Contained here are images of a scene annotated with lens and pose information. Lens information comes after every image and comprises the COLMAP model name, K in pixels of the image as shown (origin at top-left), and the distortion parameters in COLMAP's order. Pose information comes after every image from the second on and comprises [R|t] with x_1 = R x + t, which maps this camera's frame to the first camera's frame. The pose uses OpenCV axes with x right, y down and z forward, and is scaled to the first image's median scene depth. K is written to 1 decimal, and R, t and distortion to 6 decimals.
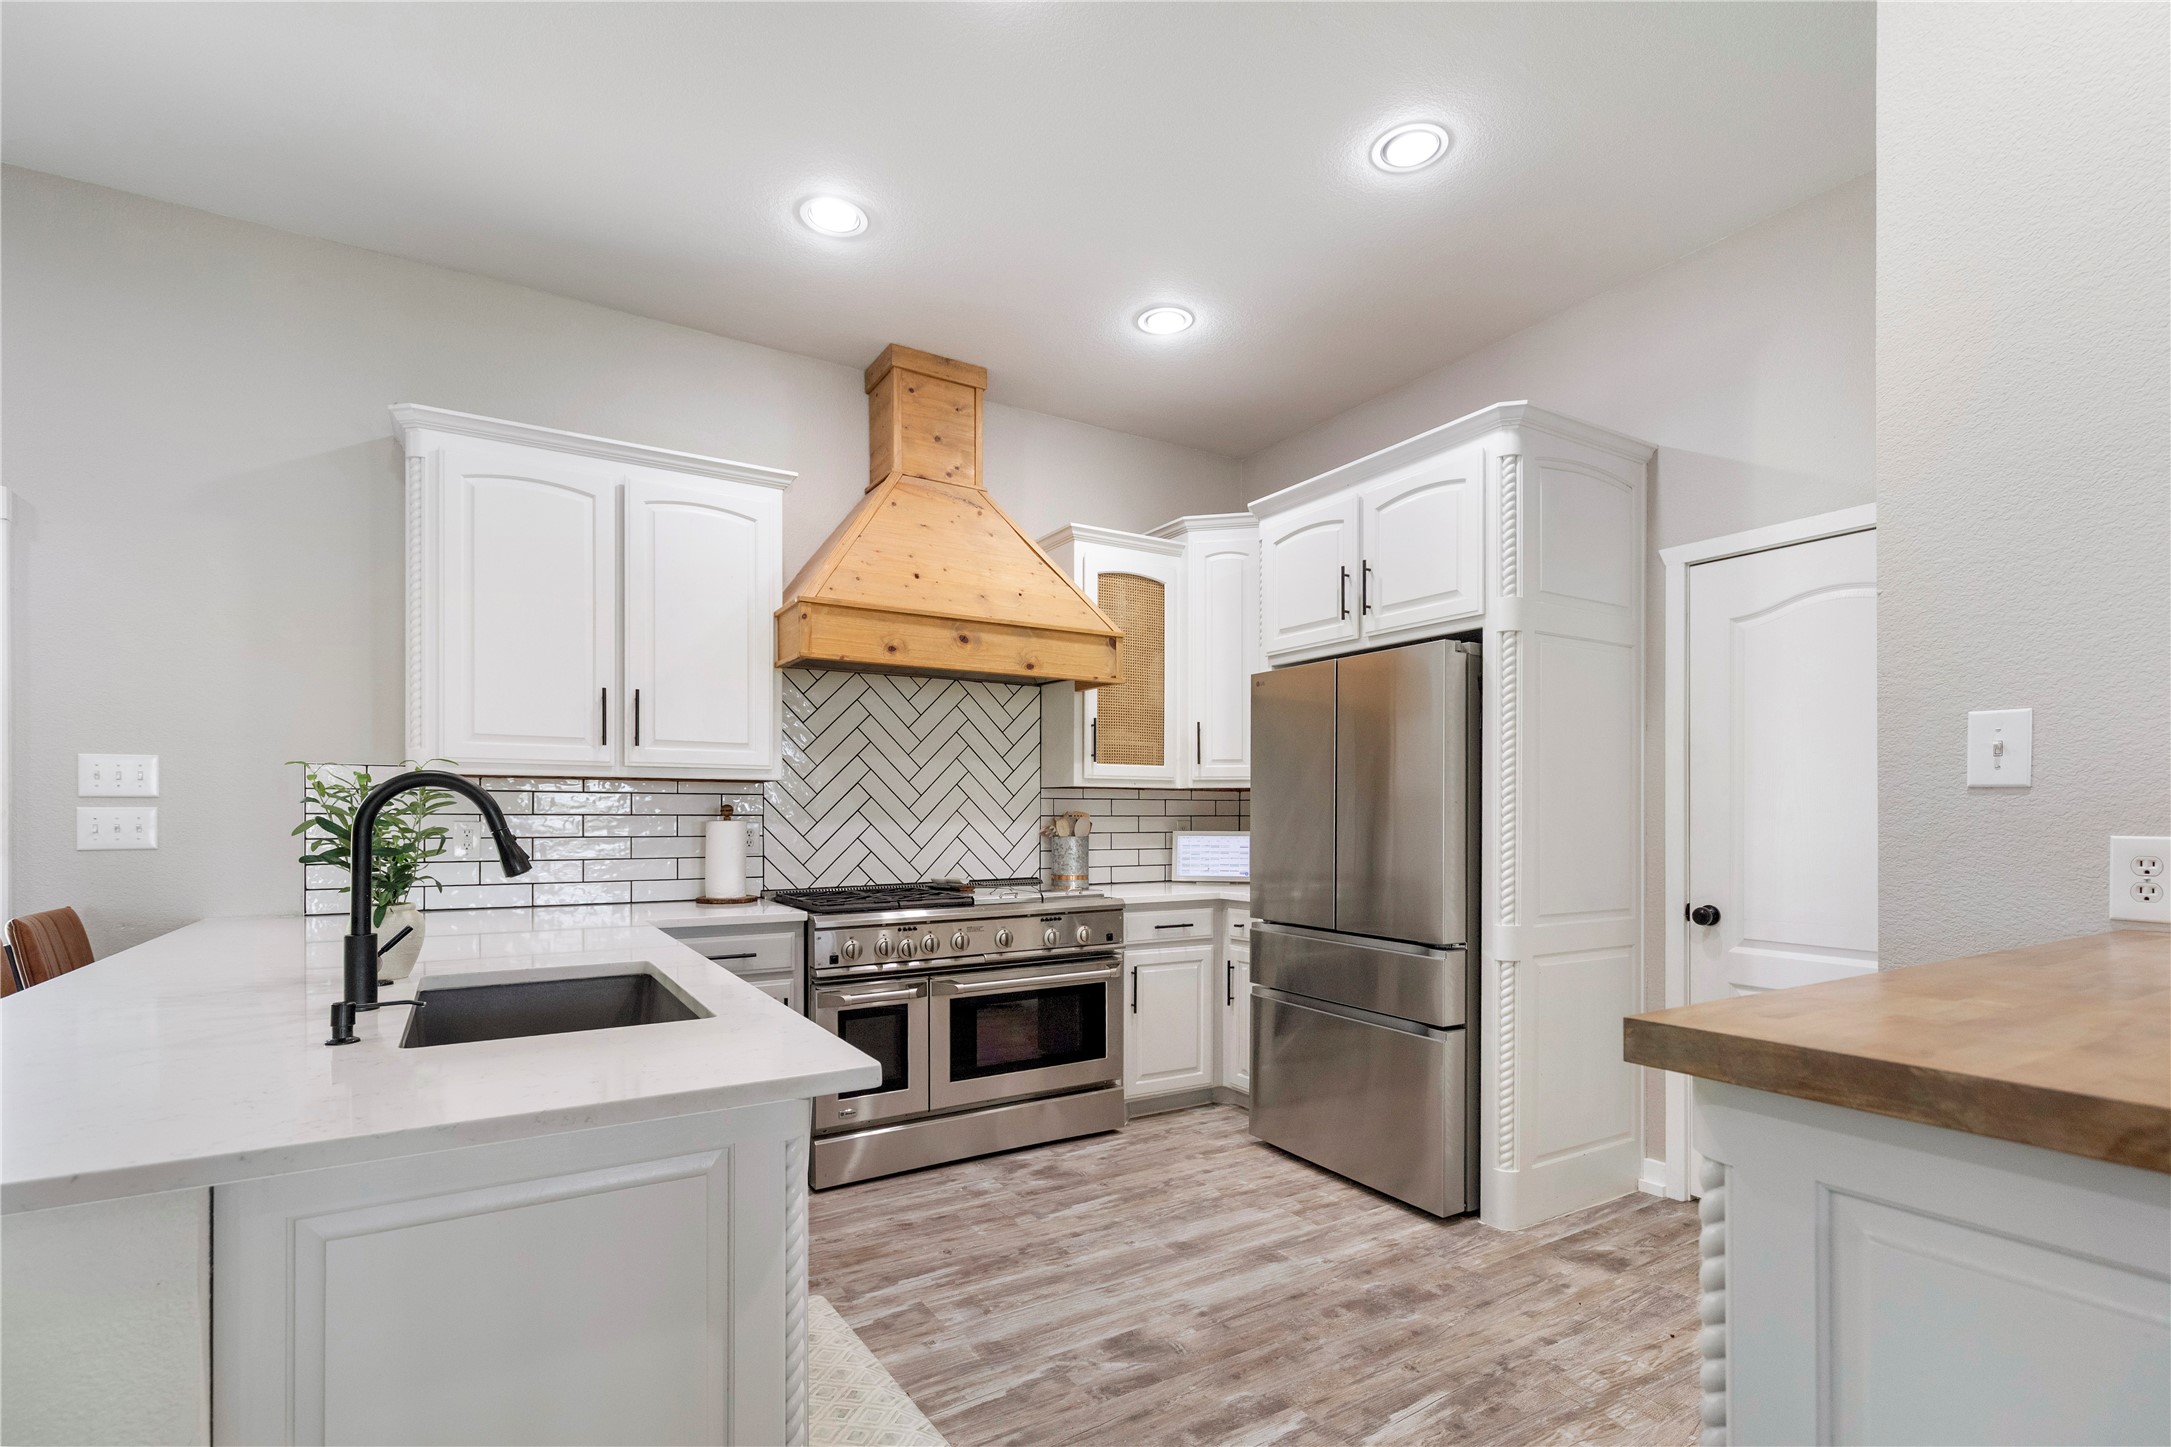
lens RADIAL K [[1012.1, 0, 1088.7], [0, 1012.1, 798.0], [0, 0, 1]] dist [0.003597, -0.000010]
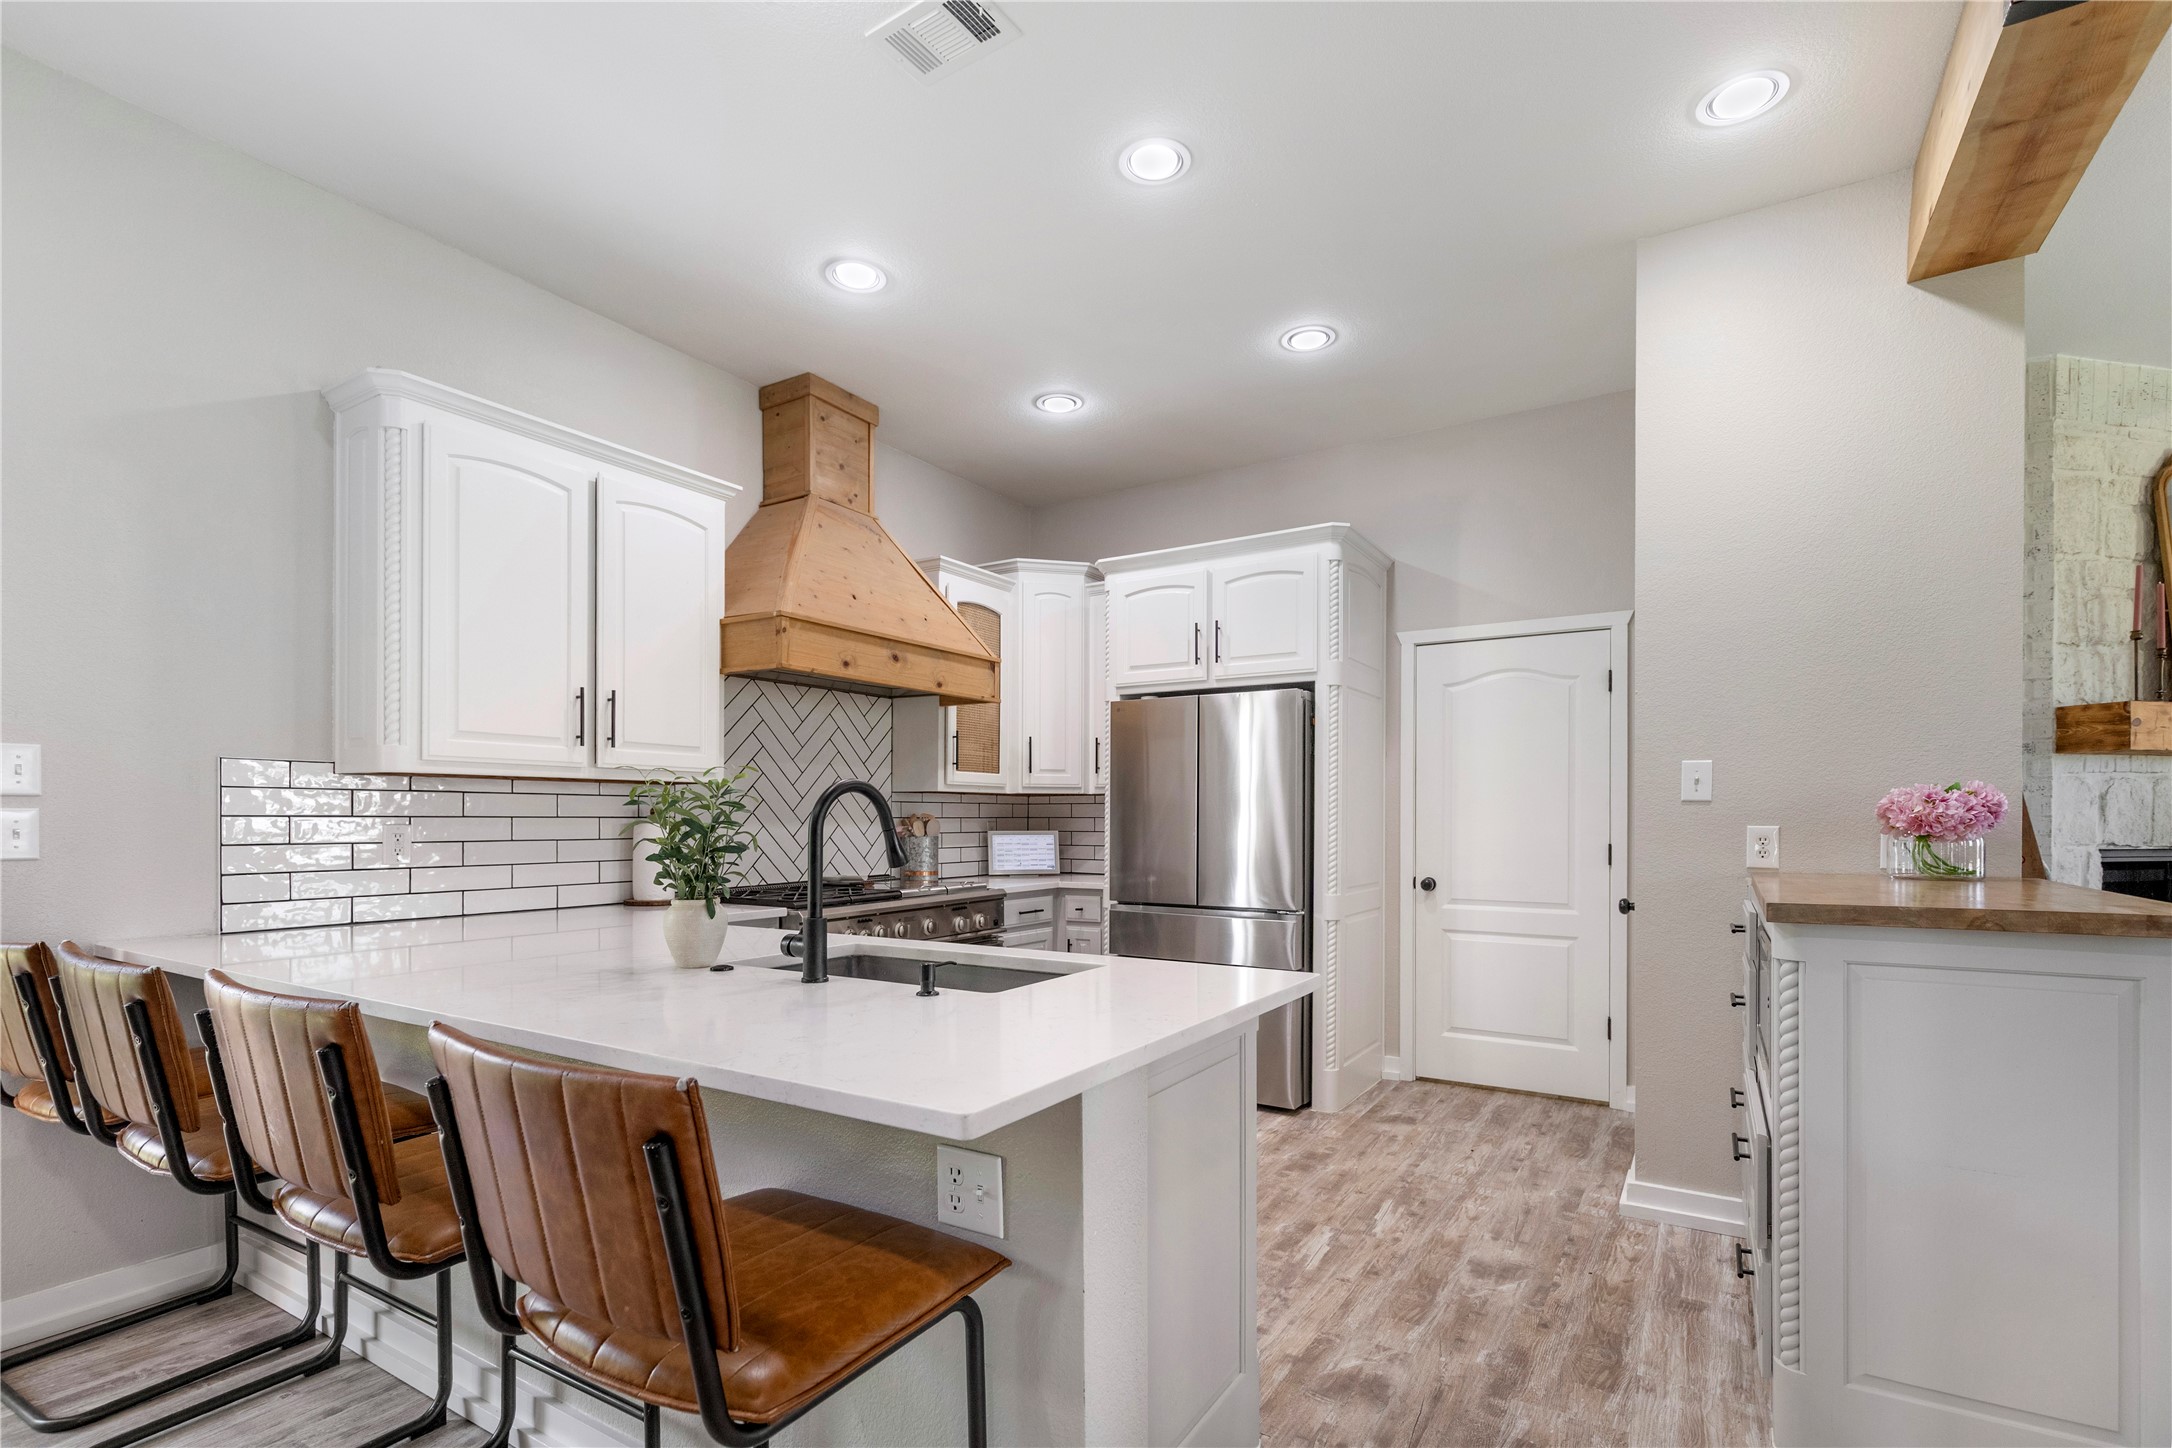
lens RADIAL K [[1012.5, 0, 1089.2], [0, 1012.5, 798.5], [0, 0, 1]] dist [0.003597, -0.000010]
pose [[0.894732, 0.006690, 0.446554, -0.408166], [-0.006132, 0.999978, -0.002694, -0.001500], [-0.446562, -0.000328, 0.894752, -0.082087]]
